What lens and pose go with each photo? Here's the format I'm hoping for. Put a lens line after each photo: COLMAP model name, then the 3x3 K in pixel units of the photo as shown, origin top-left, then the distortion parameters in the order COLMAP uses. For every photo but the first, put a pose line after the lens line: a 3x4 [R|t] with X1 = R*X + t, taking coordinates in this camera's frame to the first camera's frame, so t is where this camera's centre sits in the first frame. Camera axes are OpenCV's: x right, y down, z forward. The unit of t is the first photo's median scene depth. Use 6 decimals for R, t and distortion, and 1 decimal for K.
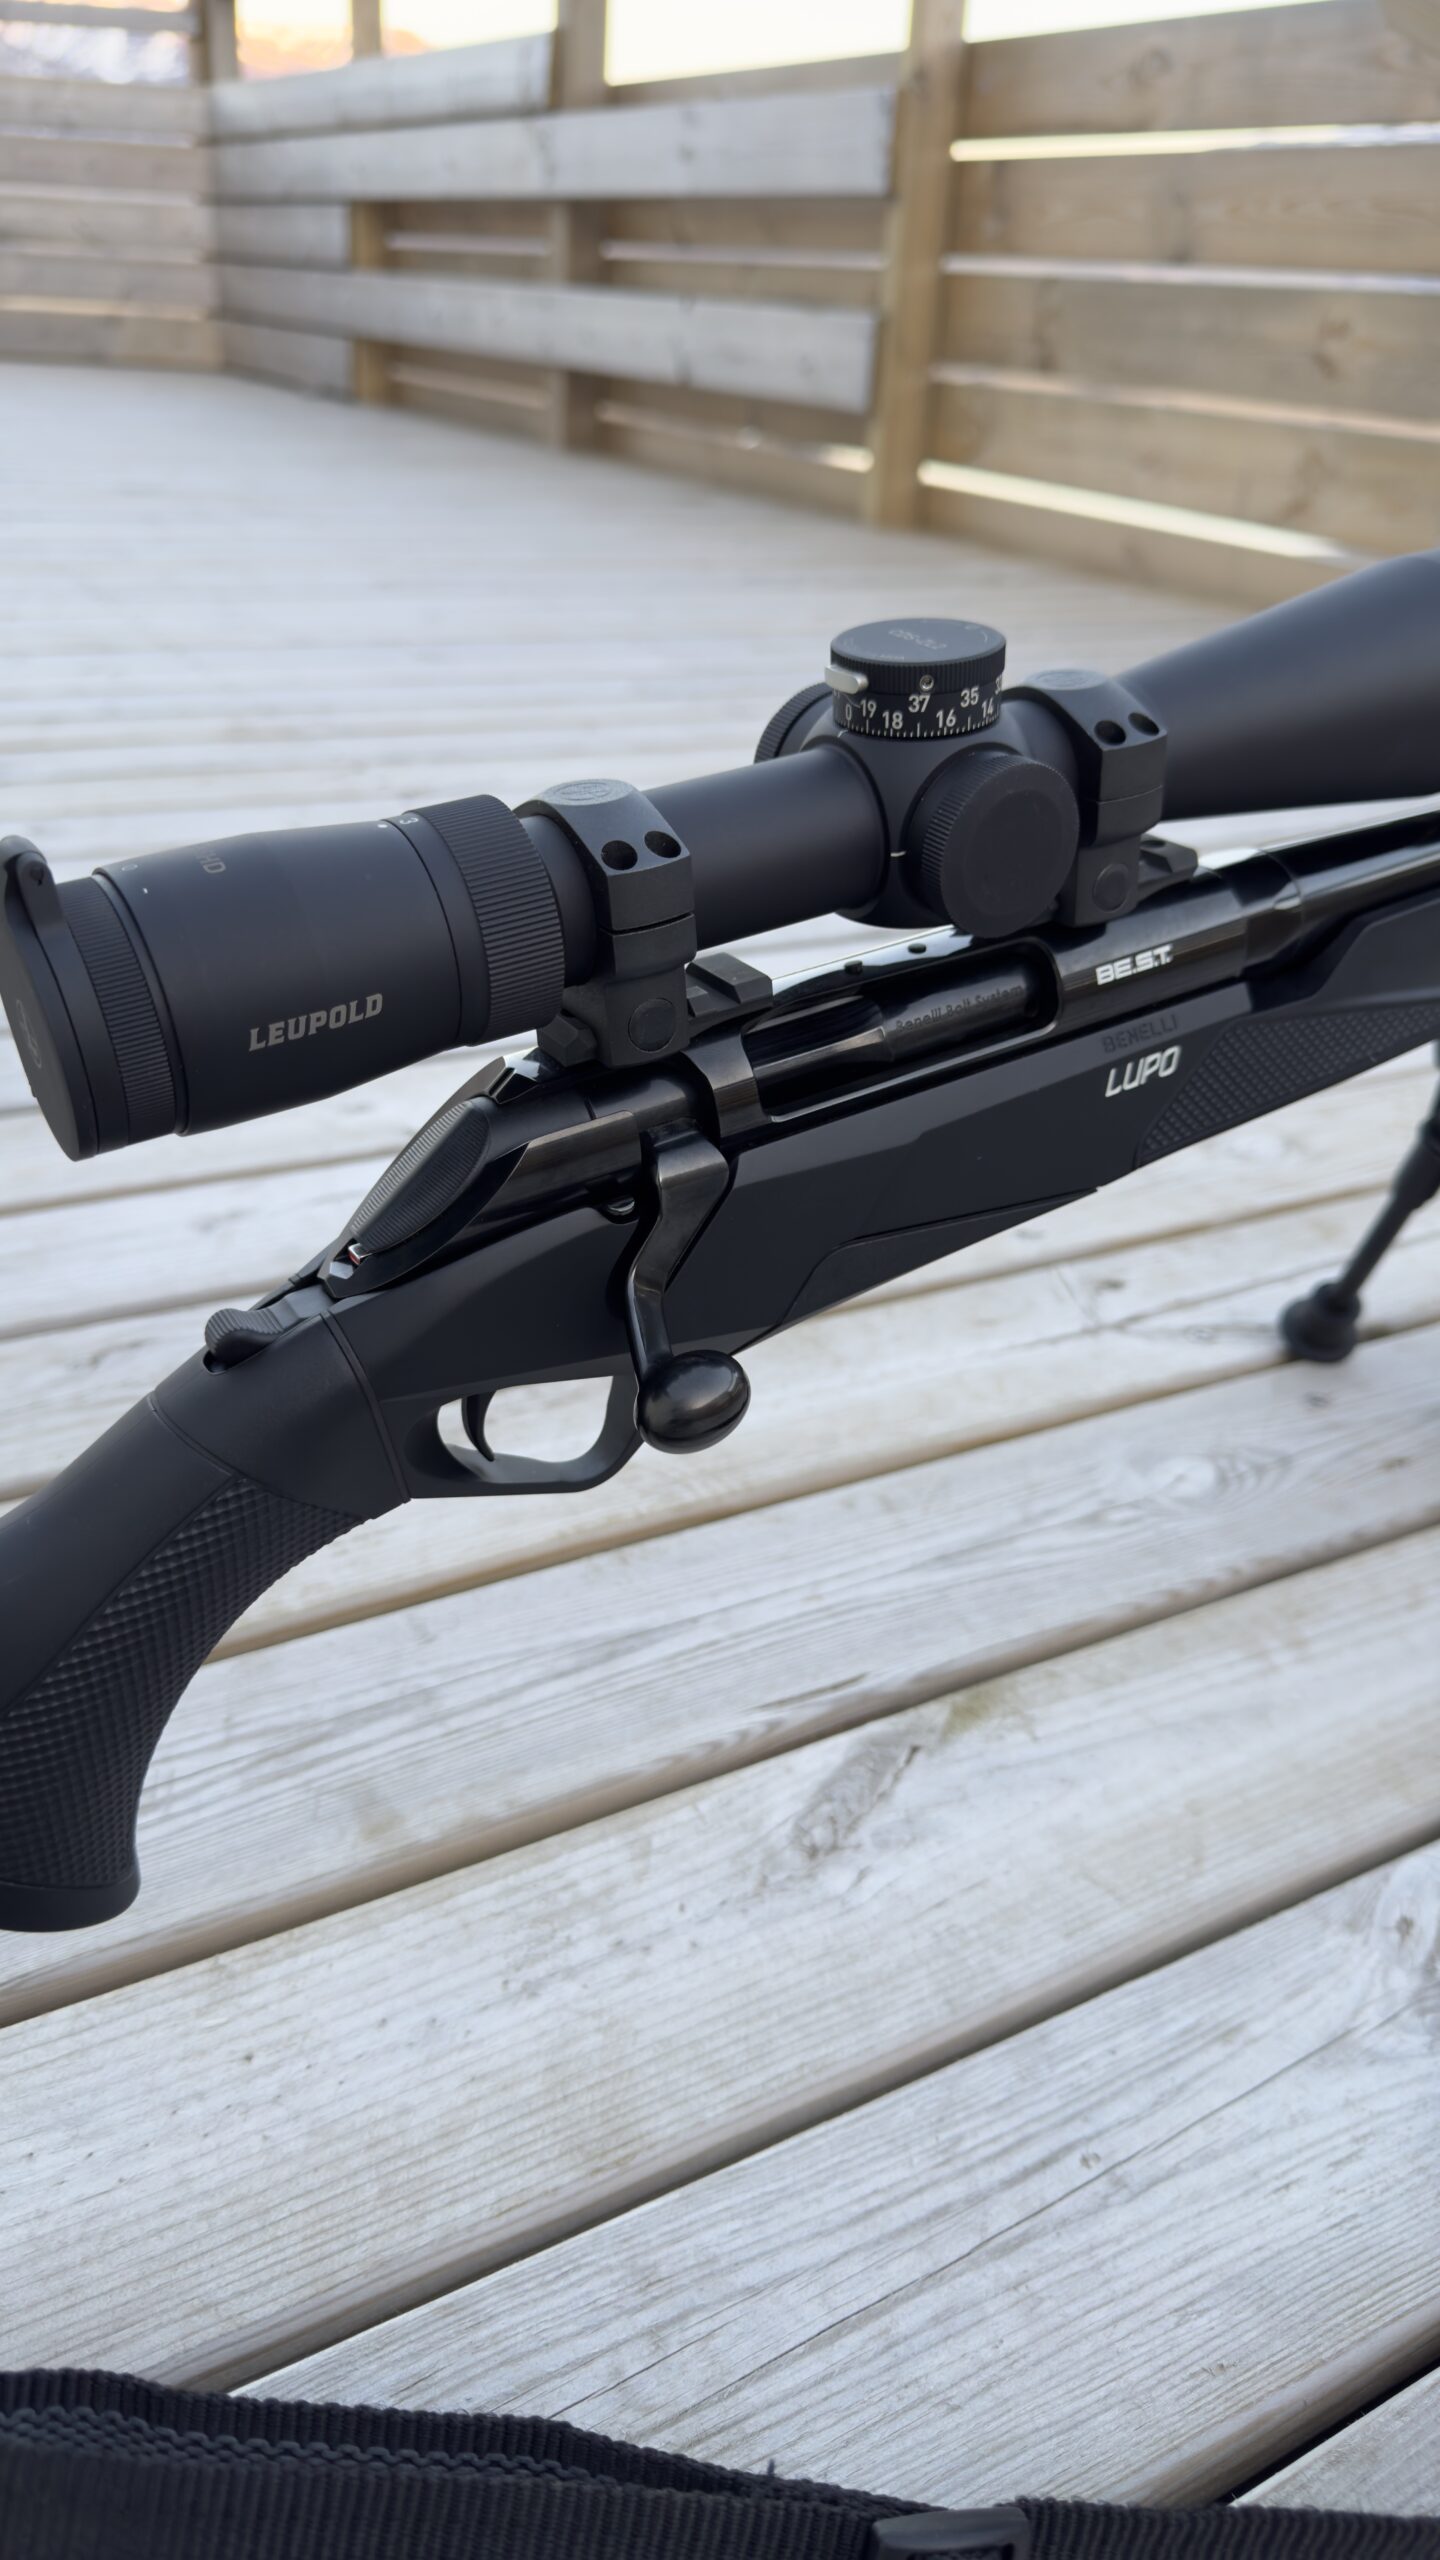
lens RADIAL K [[1797.3, 0, 720.0], [0, 1797.3, 1280.0], [0, 0, 1]] dist [0.129041, -0.233250]
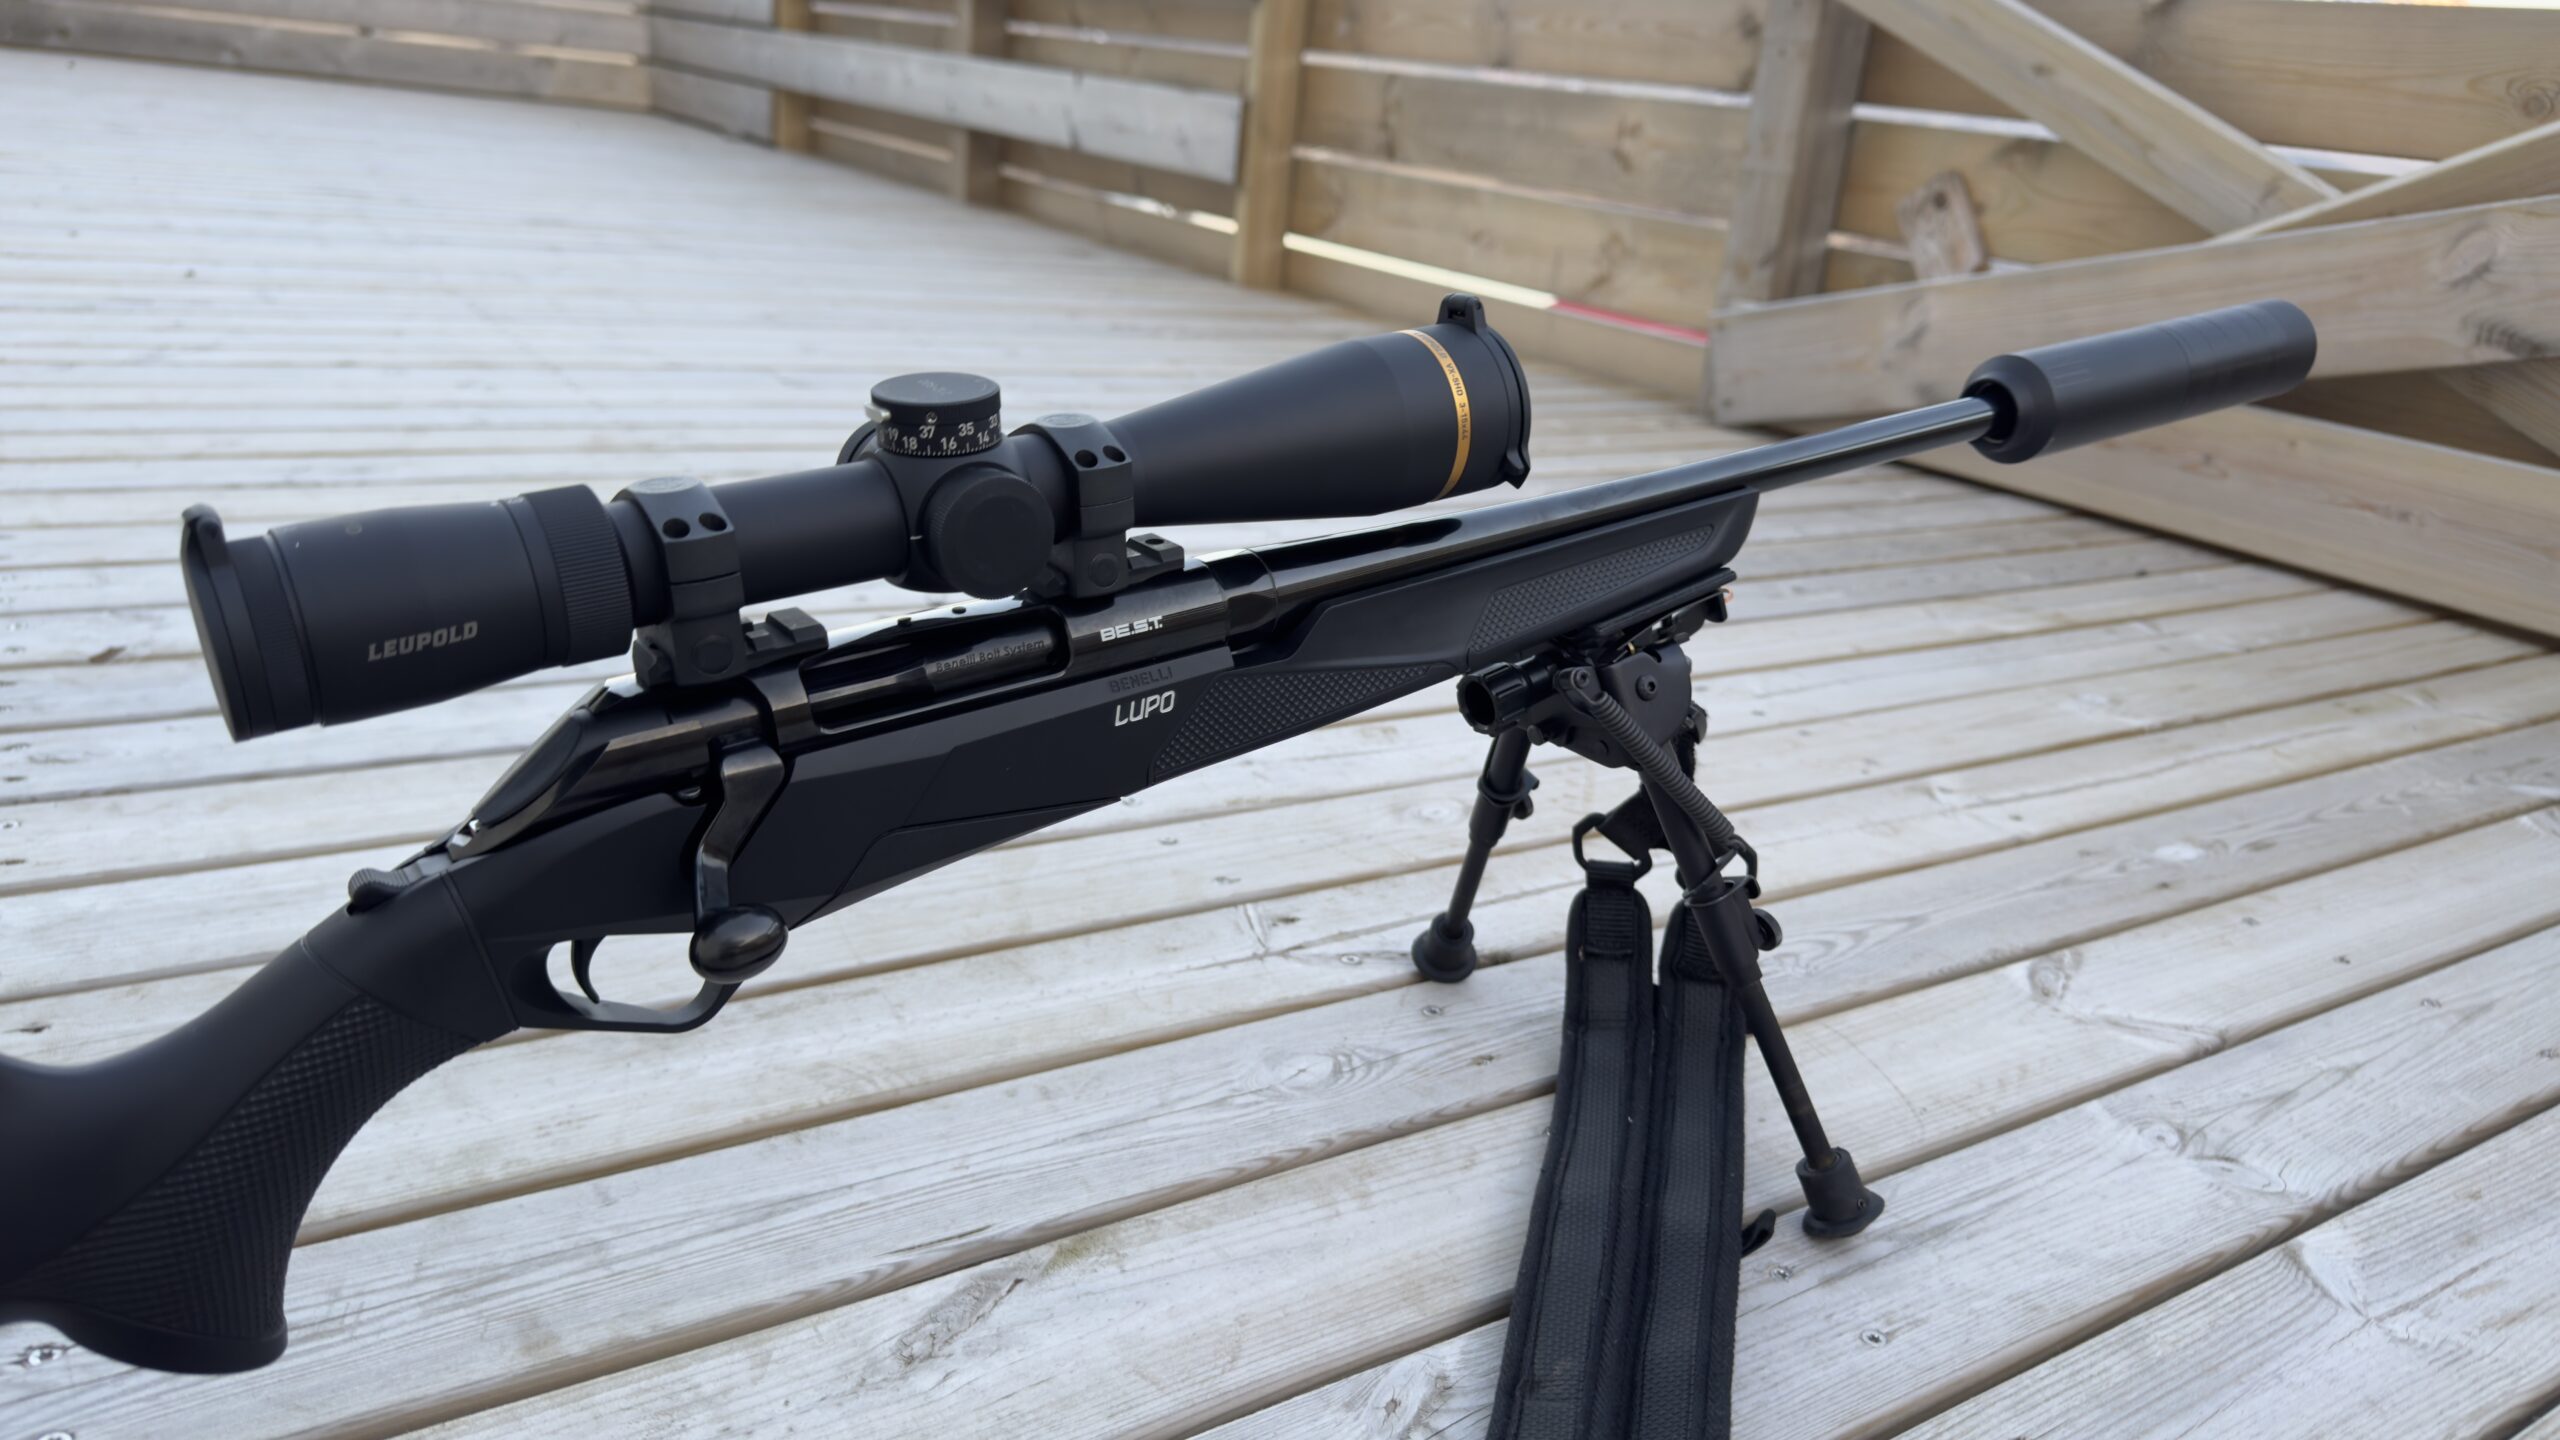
lens RADIAL K [[1797.3, 0, 1322.7], [0, 1797.3, 766.2], [0, 0, 1]] dist [0.129041, -0.233250]
pose [[0.995998, 0.012004, 0.088567, 0.204360], [-0.000764, 0.992046, -0.125870, 0.076139], [-0.089373, 0.125299, 0.988085, -0.251505]]
